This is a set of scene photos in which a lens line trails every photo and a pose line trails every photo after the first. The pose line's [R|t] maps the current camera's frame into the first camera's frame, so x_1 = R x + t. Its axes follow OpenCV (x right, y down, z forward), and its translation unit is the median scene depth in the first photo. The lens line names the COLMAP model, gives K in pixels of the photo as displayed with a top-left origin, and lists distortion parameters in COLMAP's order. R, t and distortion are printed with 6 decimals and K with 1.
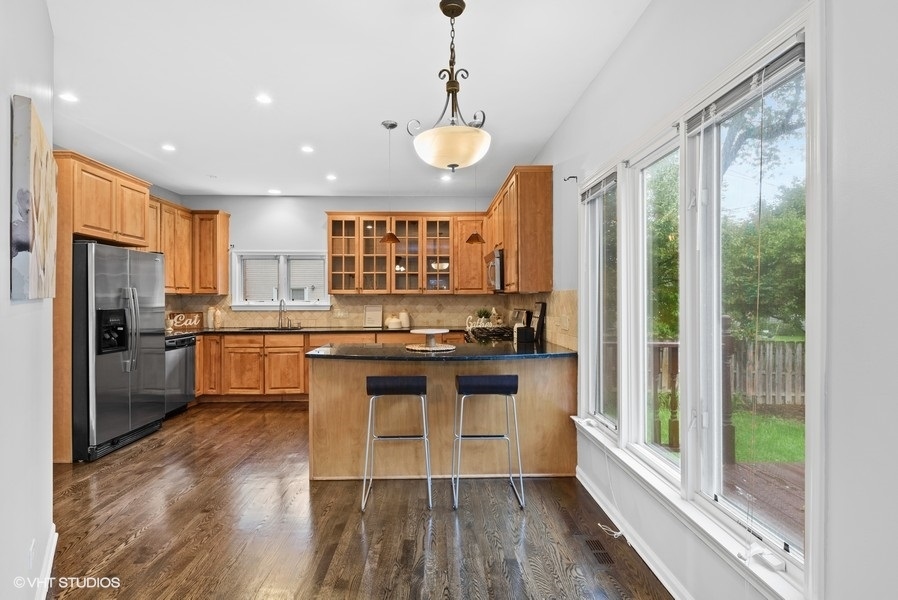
lens RADIAL K [[455.5, 0, 451.1], [0, 455.5, 298.7], [0, 0, 1]] dist [0.005427, 0.000593]
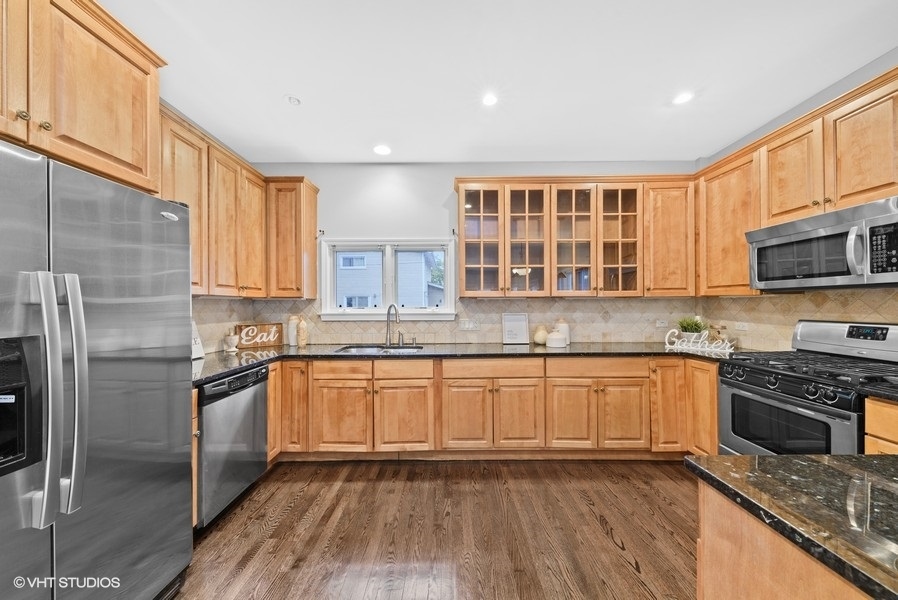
lens RADIAL K [[312.2, 0, 447.1], [0, 312.2, 303.3], [0, 0, 1]] dist [0.010624, -0.001754]
pose [[0.999406, -0.003481, -0.034300, -0.273737], [0.003361, 0.999988, -0.003552, 0.000554], [0.034312, 0.003435, 0.999405, 0.528450]]
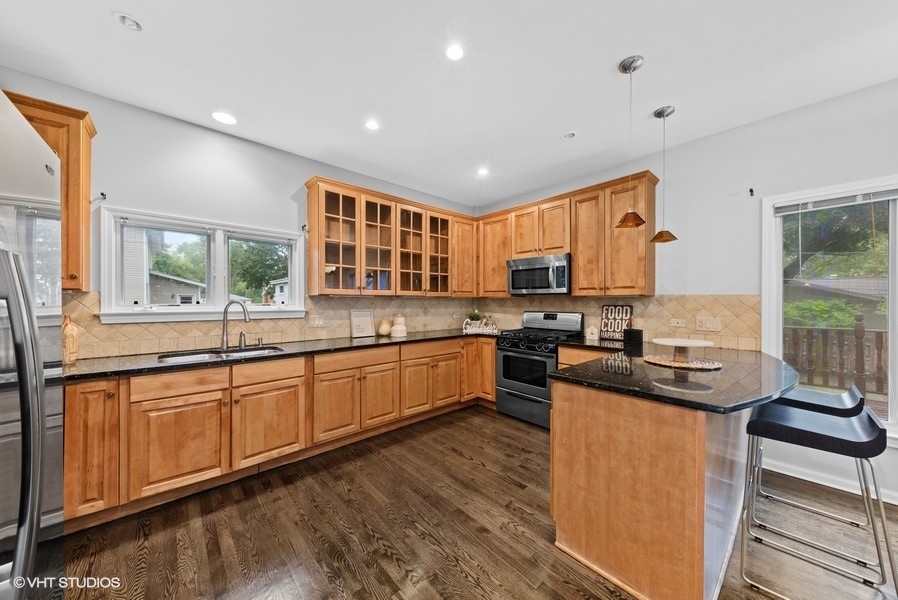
lens RADIAL K [[312.2, 0, 447.2], [0, 312.2, 301.2], [0, 0, 1]] dist [0.010624, -0.001754]
pose [[0.765287, 0.003470, 0.643680, -0.430490], [-0.003281, 0.999994, -0.001490, 0.000267], [-0.643681, -0.000972, 0.765293, 0.506240]]
